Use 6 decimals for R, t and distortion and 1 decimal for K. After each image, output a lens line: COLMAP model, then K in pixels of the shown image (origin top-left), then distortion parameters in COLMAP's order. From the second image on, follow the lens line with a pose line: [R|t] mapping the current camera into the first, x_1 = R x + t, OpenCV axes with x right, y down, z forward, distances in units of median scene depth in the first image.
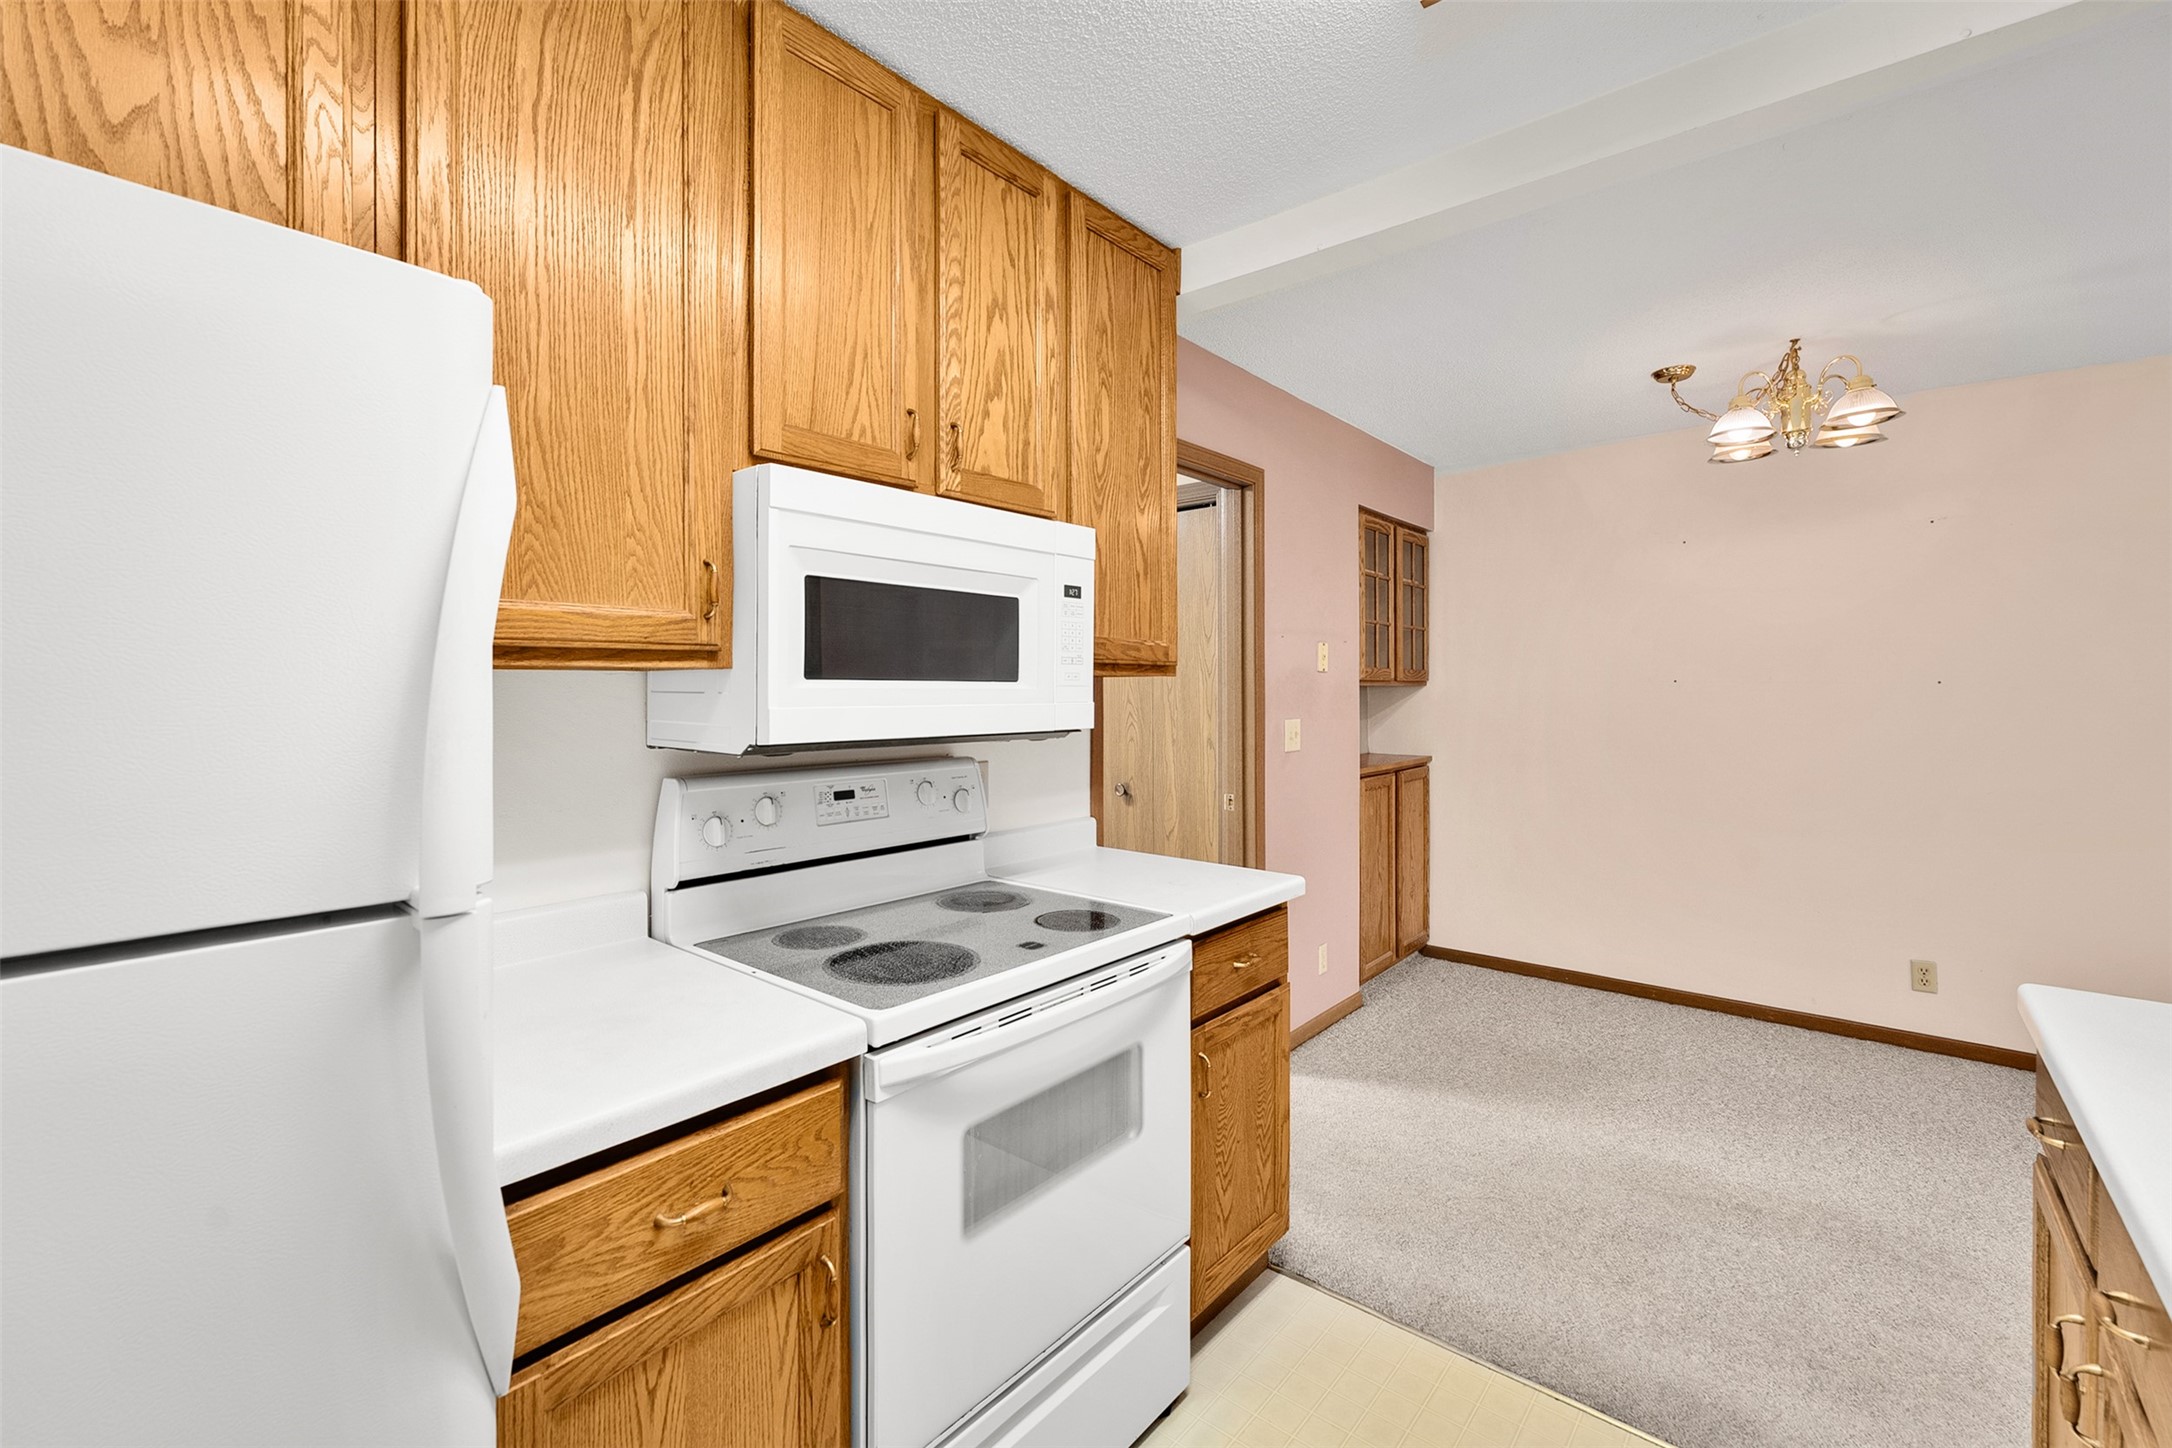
lens RADIAL K [[934.6, 0, 1023.3], [0, 934.6, 691.0], [0, 0, 1]] dist [-0.003972, -0.000731]
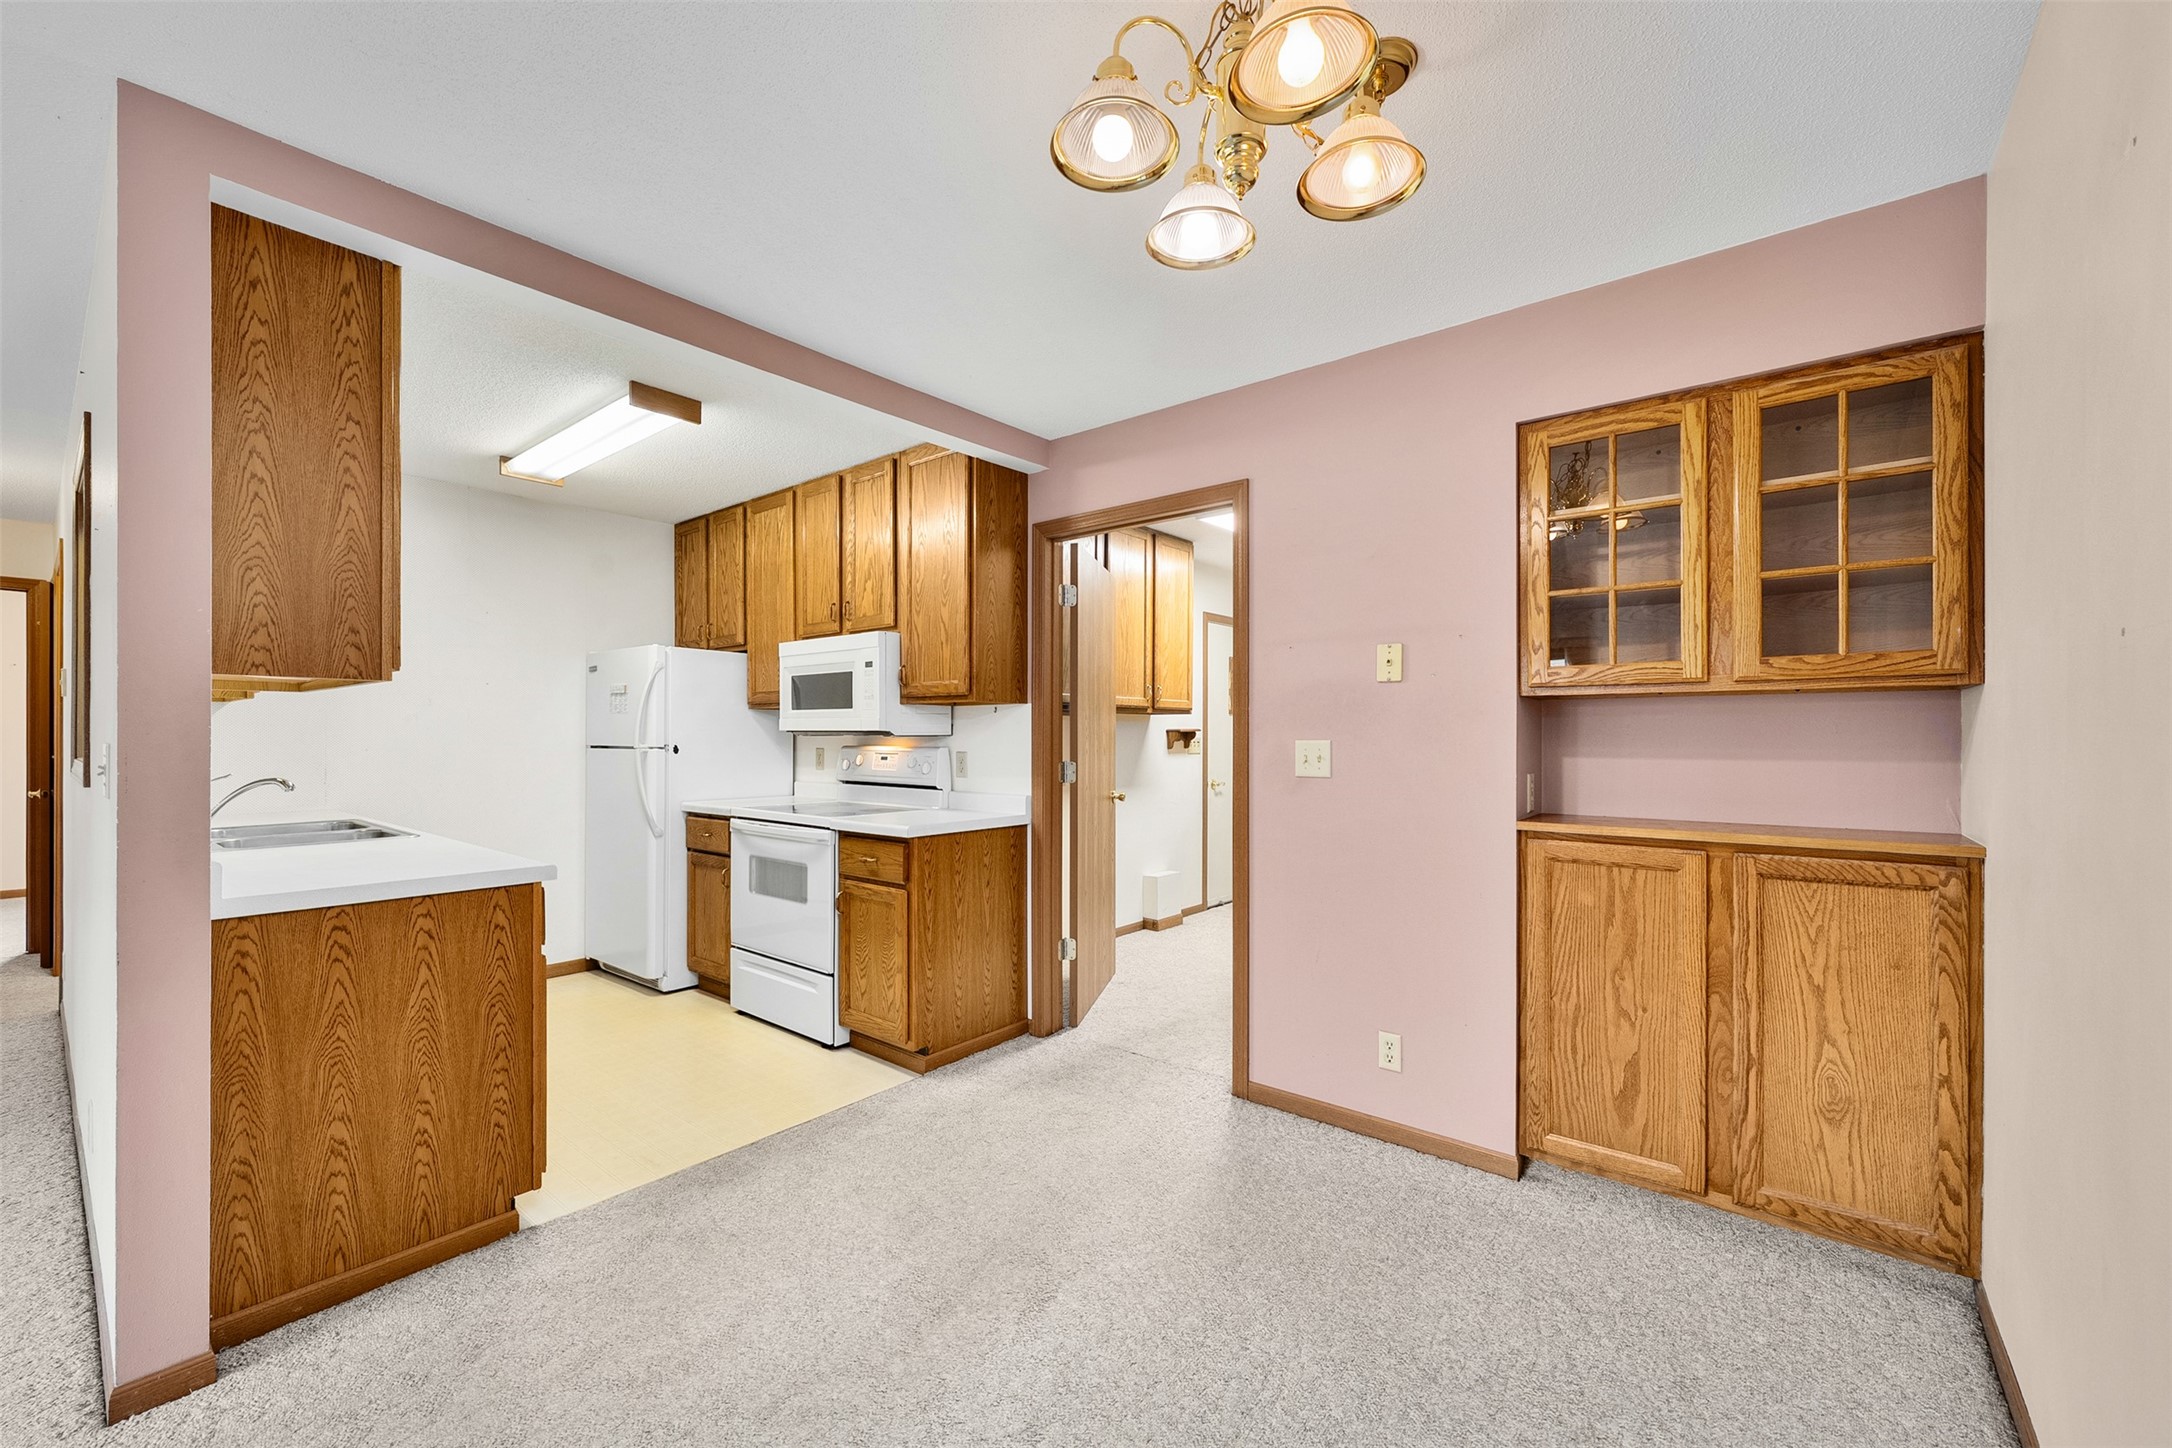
lens RADIAL K [[872.9, 0, 1085.7], [0, 872.9, 735.3], [0, 0, 1]] dist [0.005814, -0.004005]
pose [[0.046991, 0.002145, -0.998893, 2.016836], [-0.003618, 0.999991, 0.001977, 0.045834], [0.998889, 0.003522, 0.046999, 1.390798]]
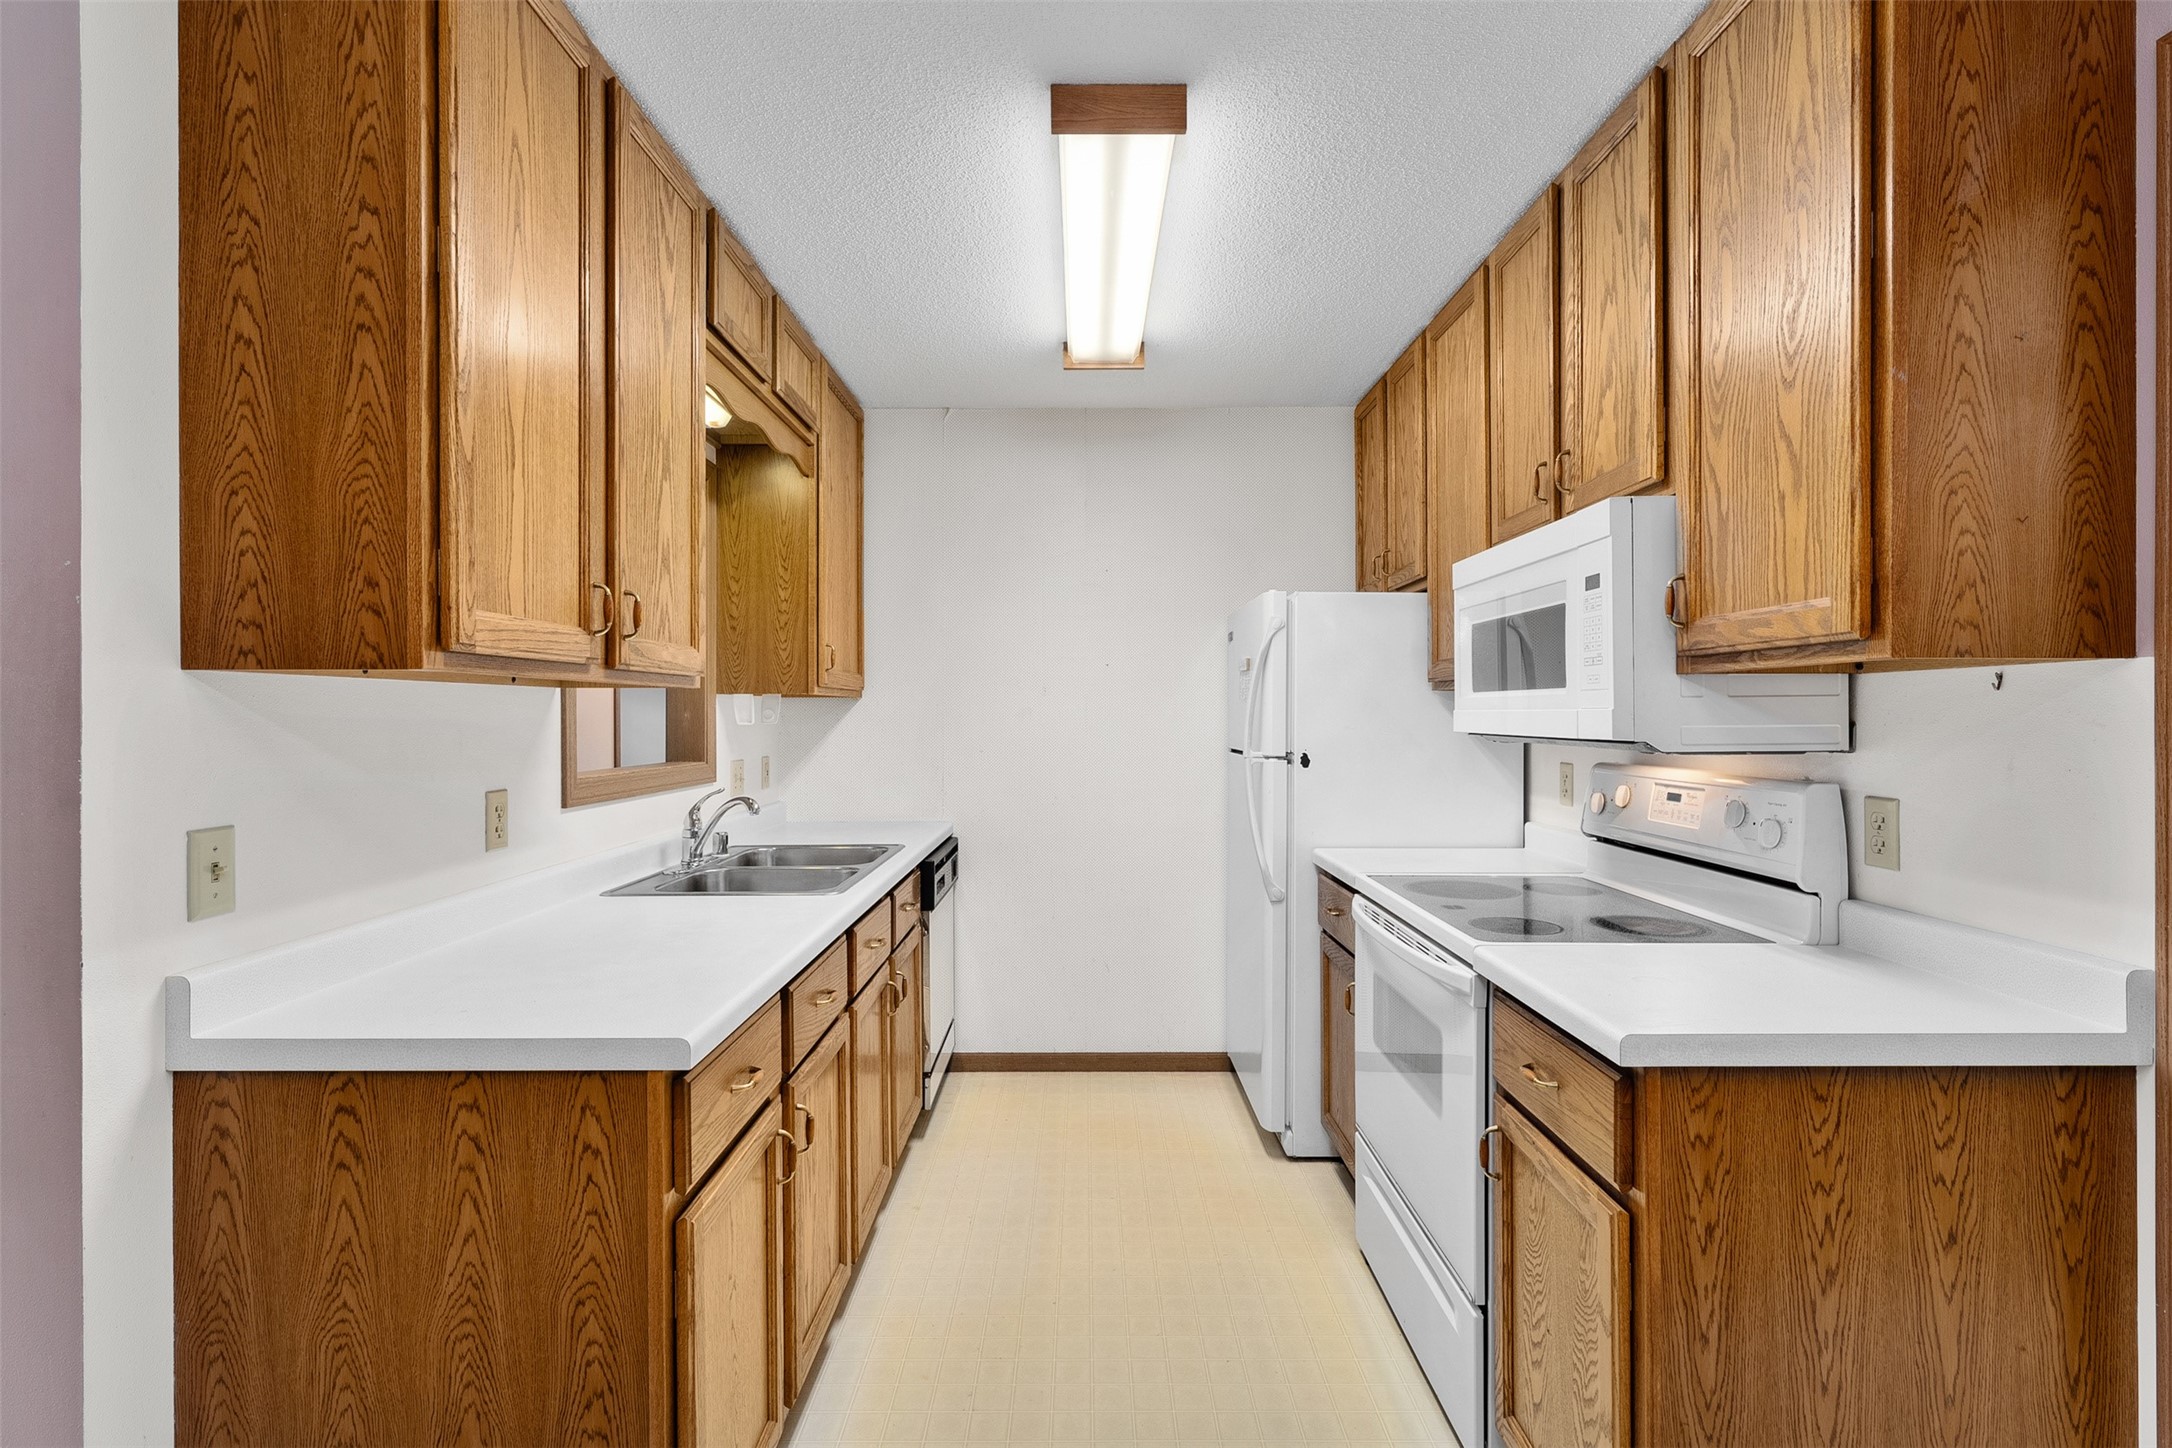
lens RADIAL K [[1006.3, 0, 1080.8], [0, 1006.3, 716.2], [0, 0, 1]] dist [0.002185, -0.000844]
pose [[-0.748160, 0.003987, -0.663507, 1.041499], [0.001998, 0.999991, 0.003756, 0.014899], [0.663516, 0.001485, -0.748161, 1.388568]]
